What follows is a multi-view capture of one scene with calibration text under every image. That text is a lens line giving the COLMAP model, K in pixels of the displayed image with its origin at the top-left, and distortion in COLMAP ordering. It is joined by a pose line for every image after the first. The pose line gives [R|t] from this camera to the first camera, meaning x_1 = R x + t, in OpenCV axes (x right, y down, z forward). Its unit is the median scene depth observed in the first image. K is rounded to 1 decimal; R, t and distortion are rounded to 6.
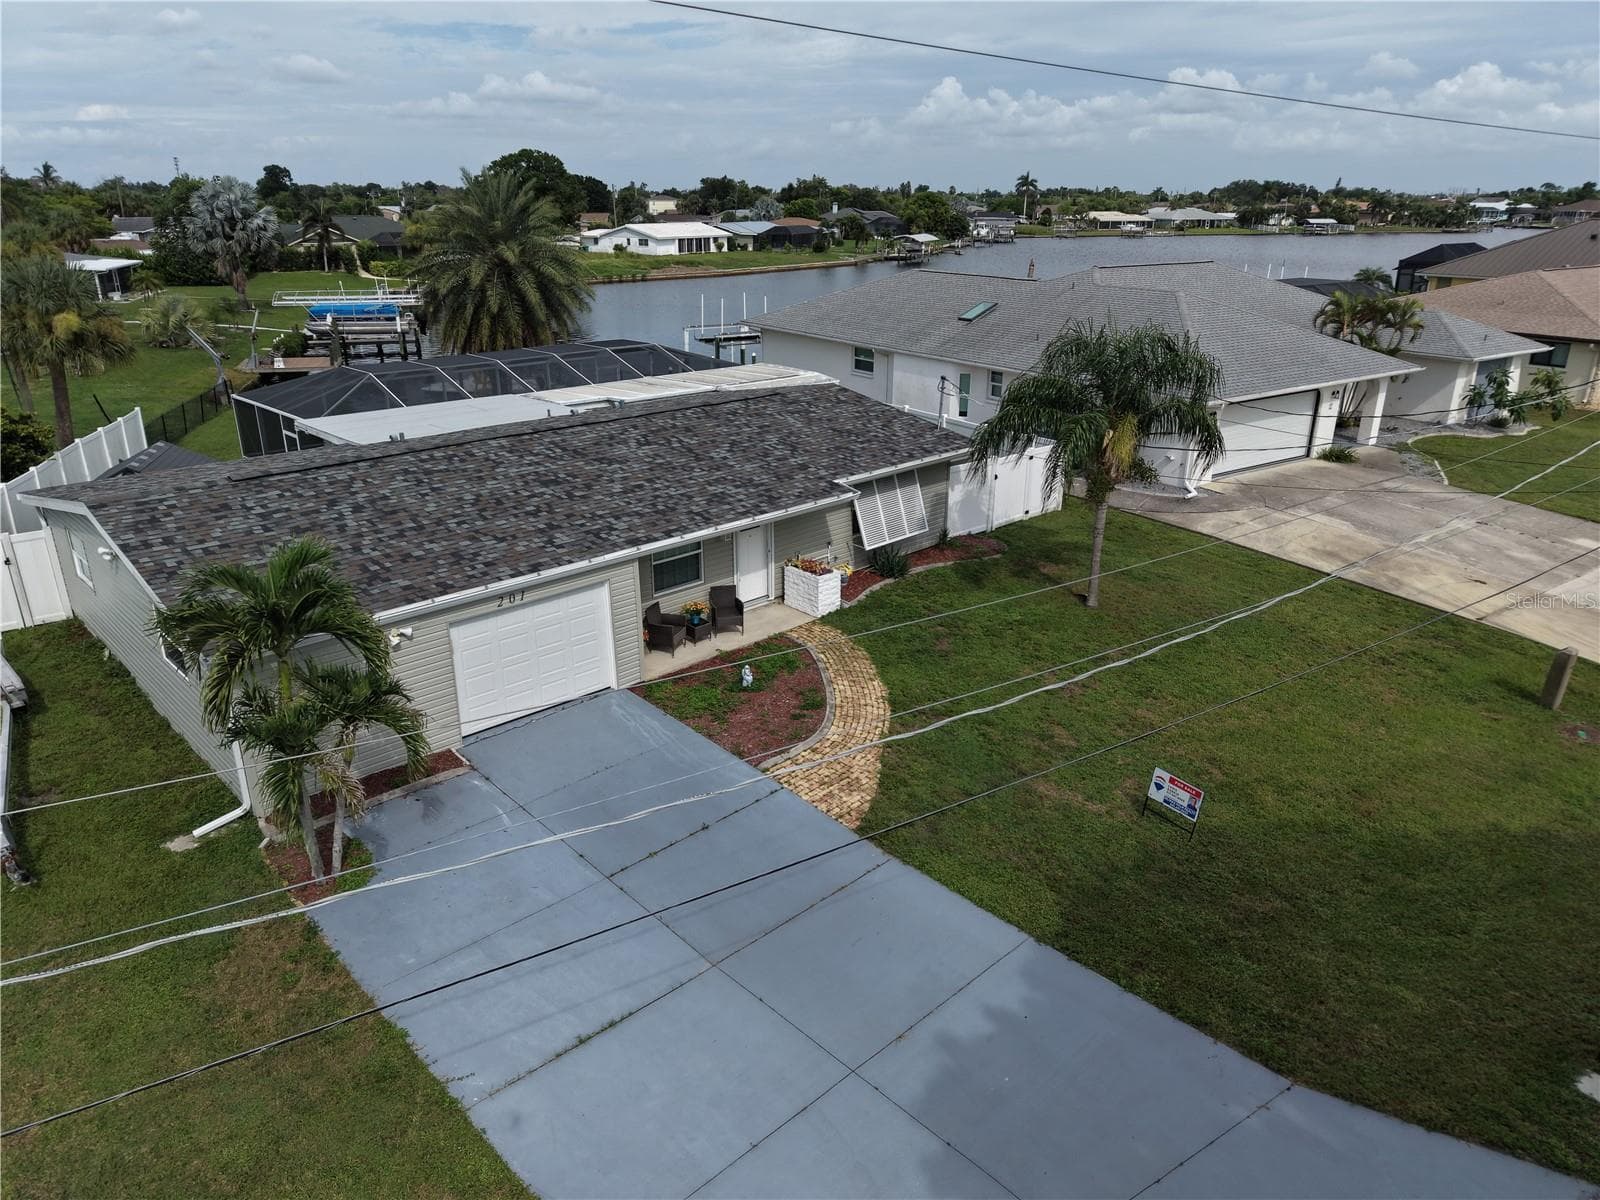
lens RADIAL K [[1072.1, 0, 800.0], [0, 1072.1, 600.0], [0, 0, 1]] dist [0.019084, -0.014459]
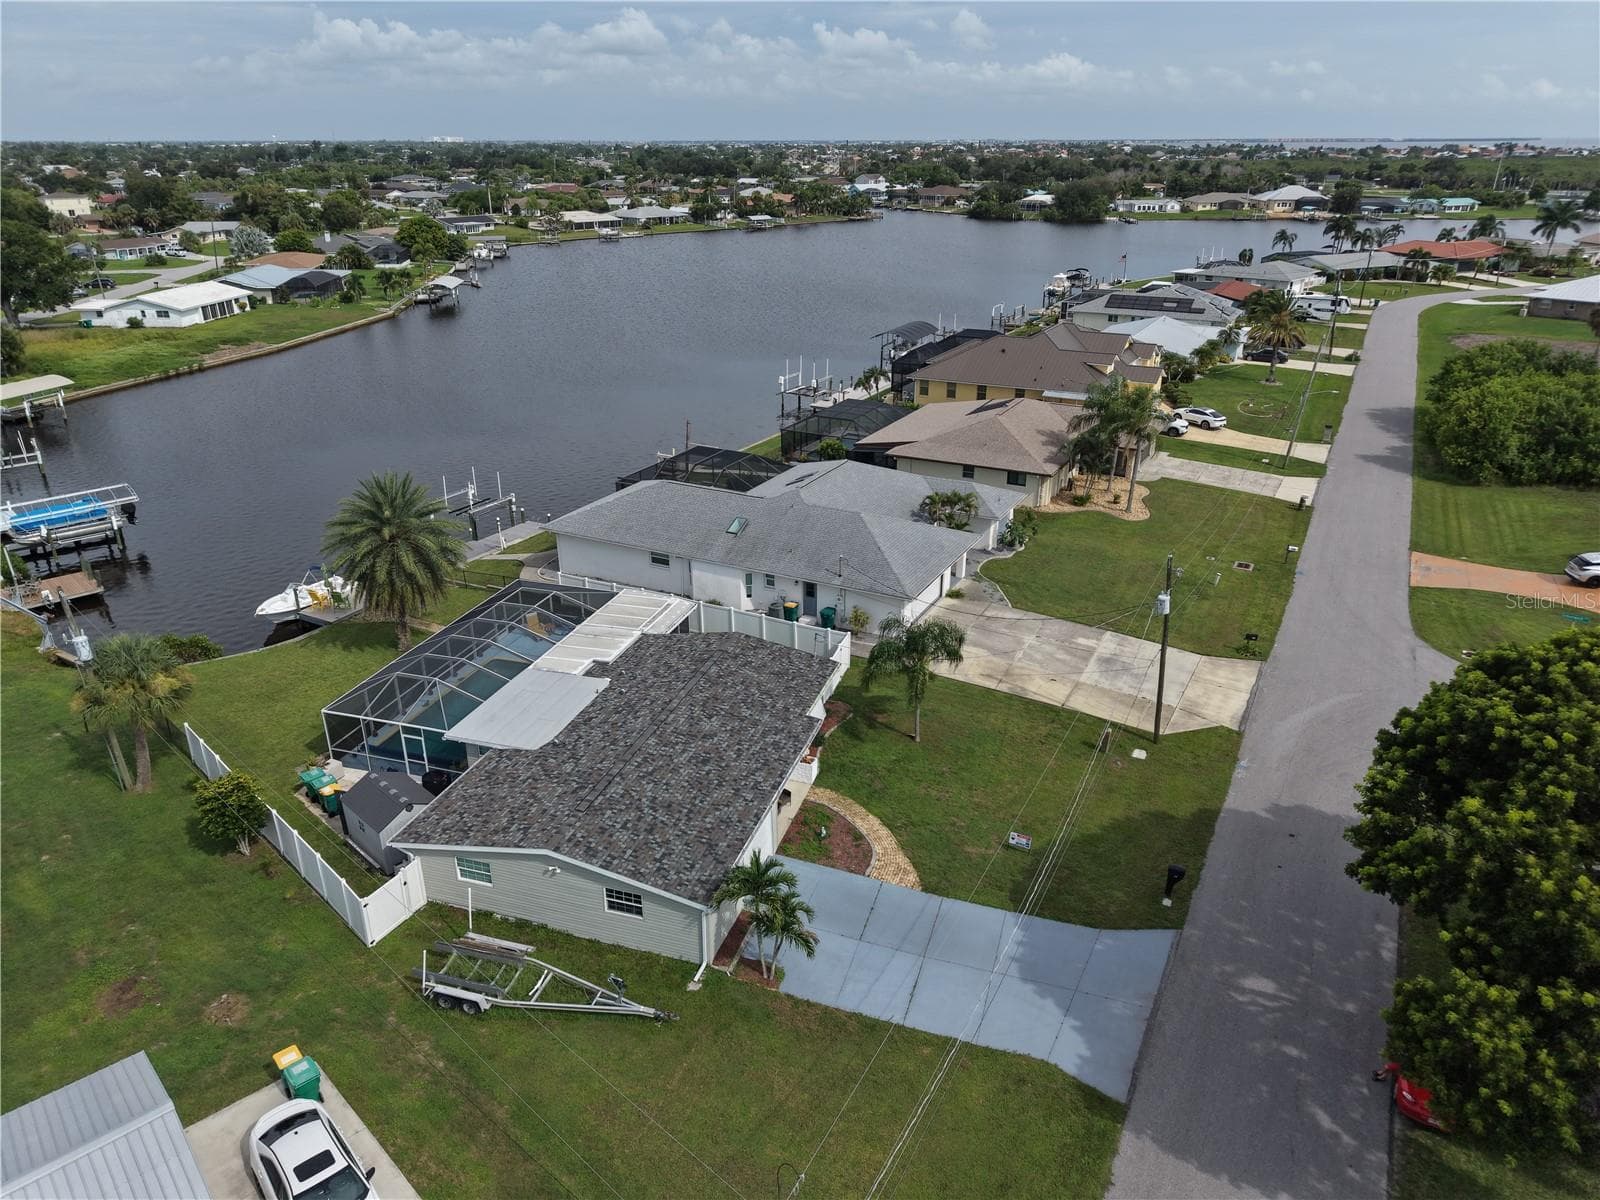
lens RADIAL K [[1066.7, 0, 800.0], [0, 1066.7, 600.0], [0, 0, 1]] dist [0.047834, -0.057845]
pose [[0.880015, -0.190853, 0.434912, -0.823477], [0.170371, 0.981617, 0.086031, -0.509651], [-0.443336, -0.001613, 0.896354, -0.799889]]
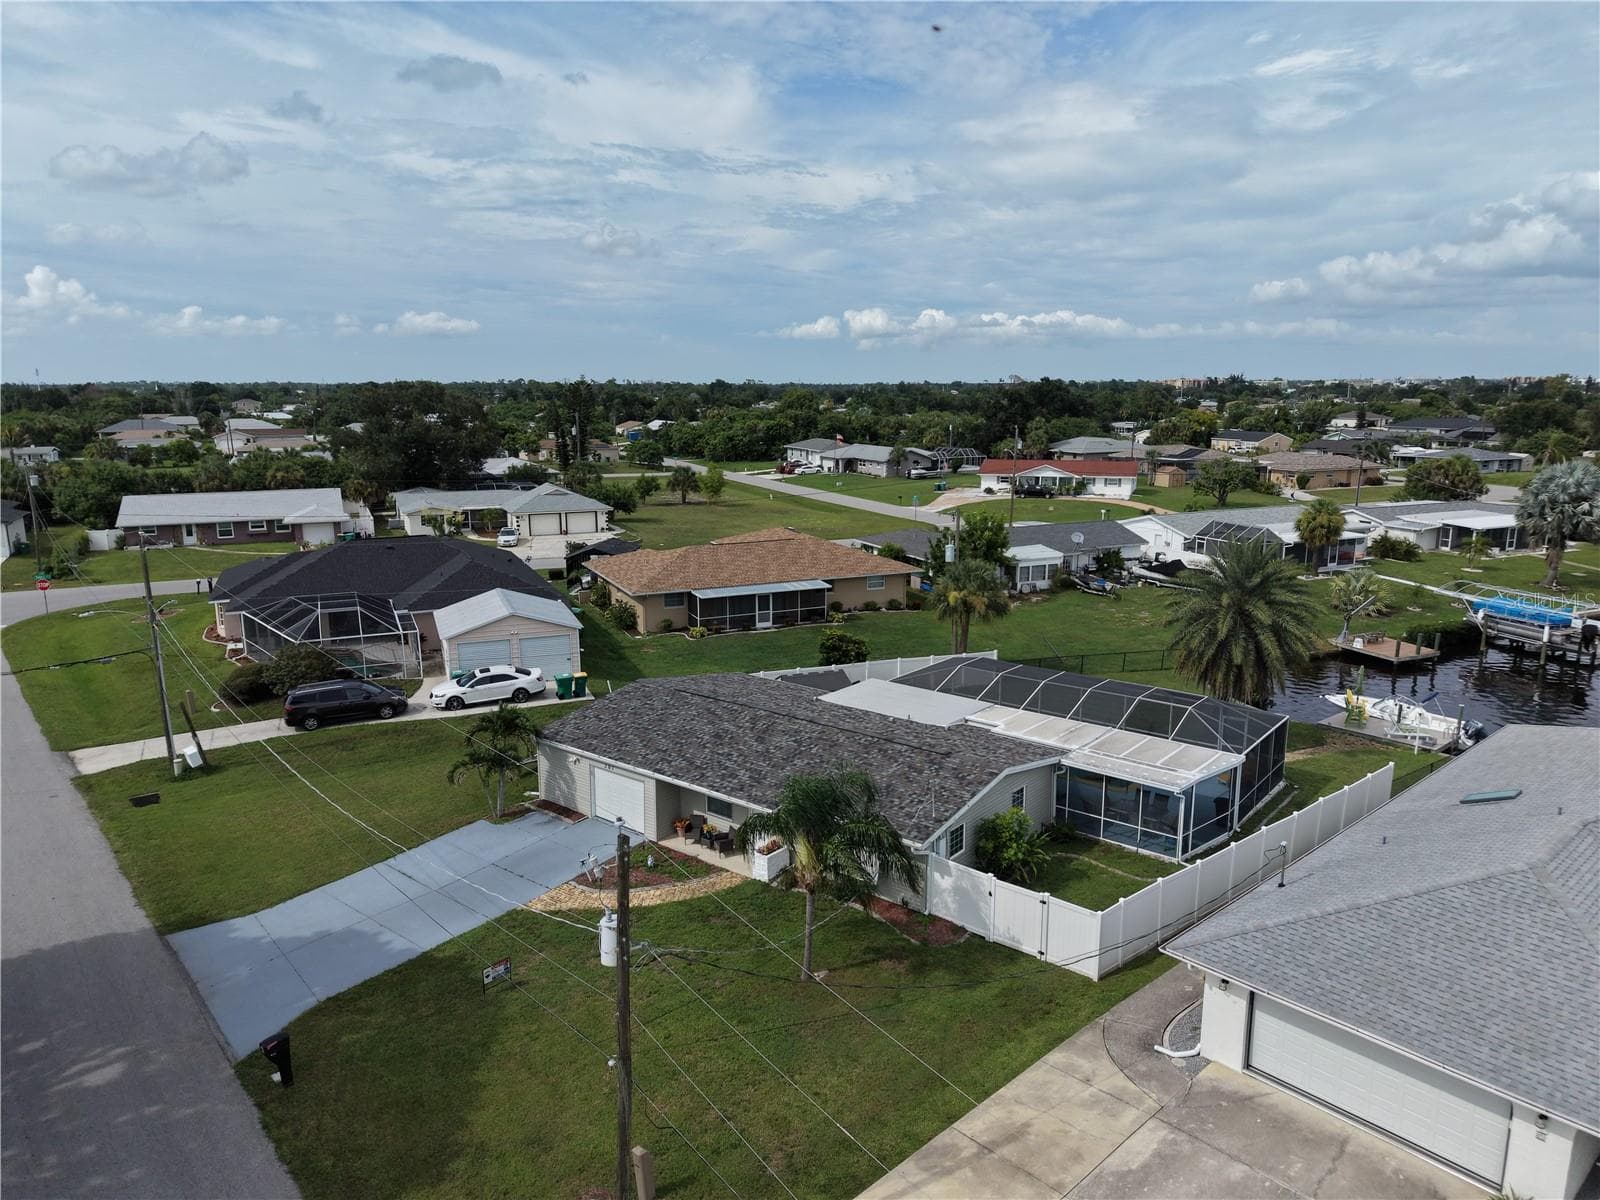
lens RADIAL K [[1066.7, 0, 800.0], [0, 1066.7, 600.0], [0, 0, 1]] dist [0.047834, -0.057845]
pose [[0.122274, 0.193797, -0.973392, 1.495835], [-0.344444, 0.928081, 0.141508, -0.616530], [0.930810, 0.317976, 0.180233, 0.665681]]
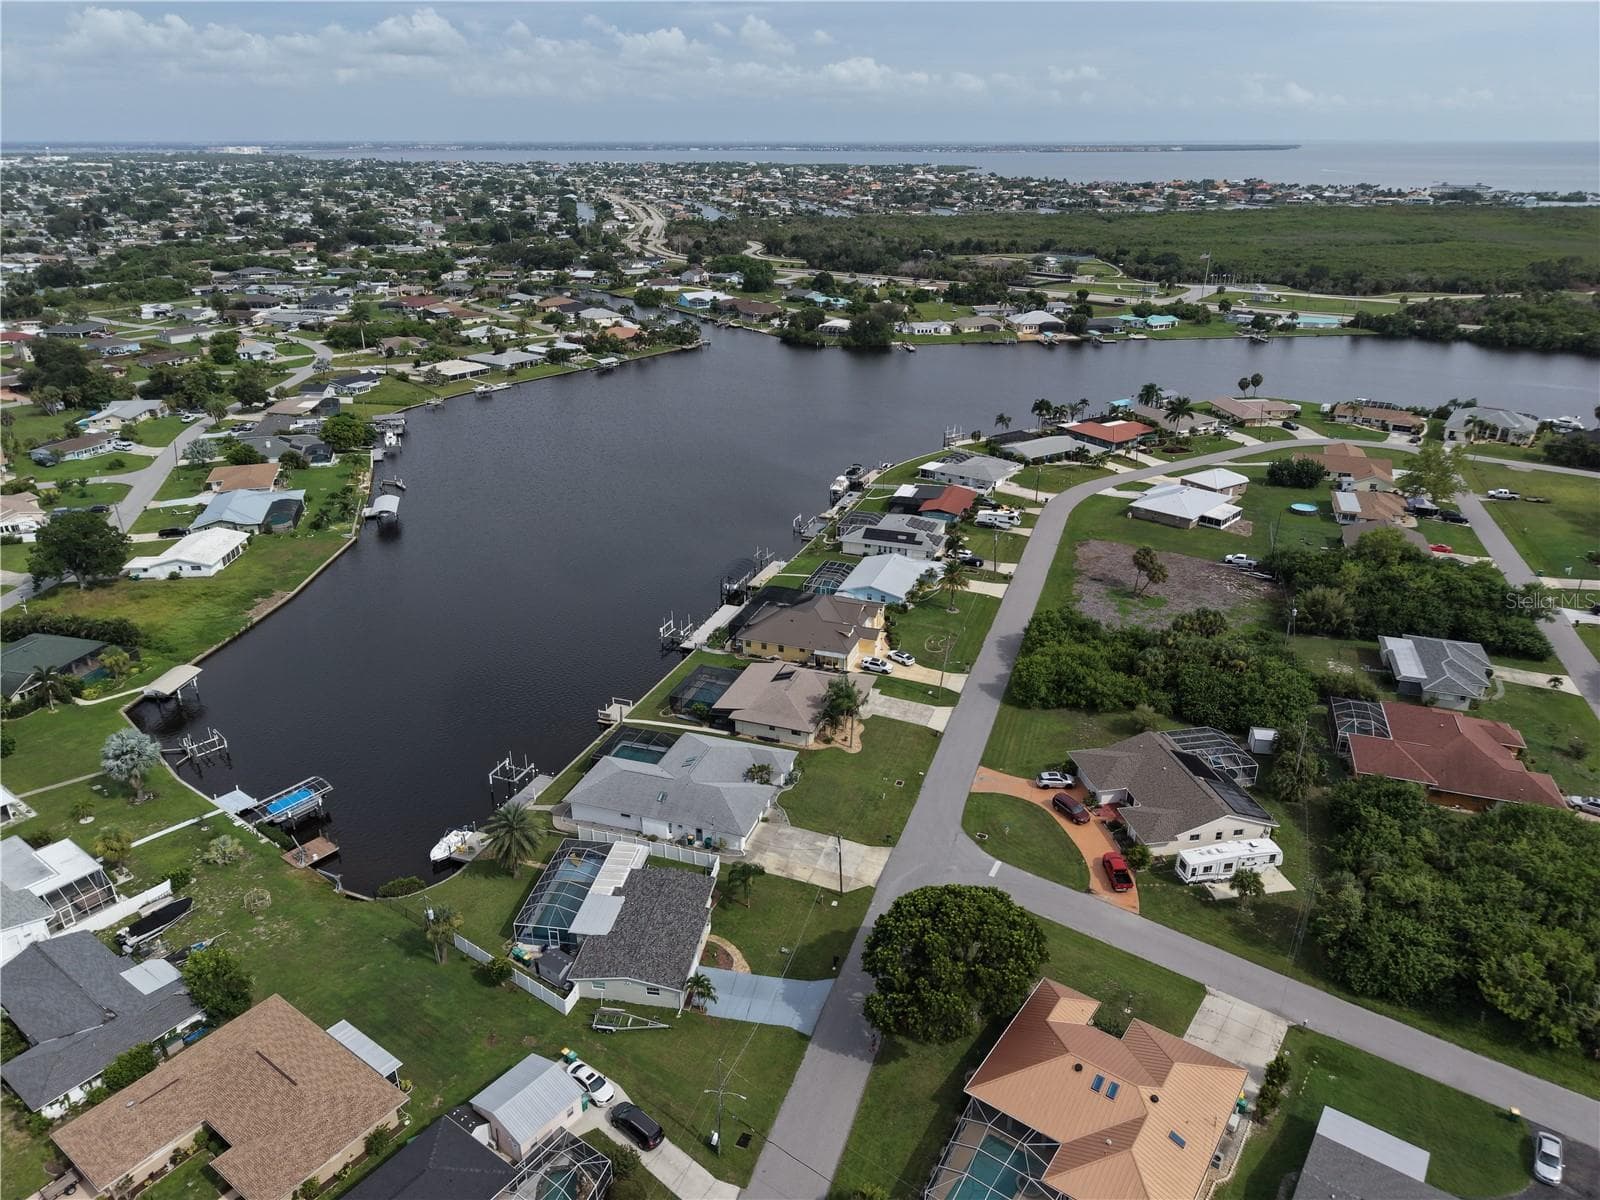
lens RADIAL K [[1076.4, 0, 800.5], [0, 1076.4, 585.6], [0, 0, 1]] dist [0.026652, -0.023846]
pose [[0.795002, -0.235976, 0.558827, -2.227053], [0.214525, 0.971073, 0.104866, -2.142731], [-0.567407, 0.036513, 0.822627, -3.750229]]
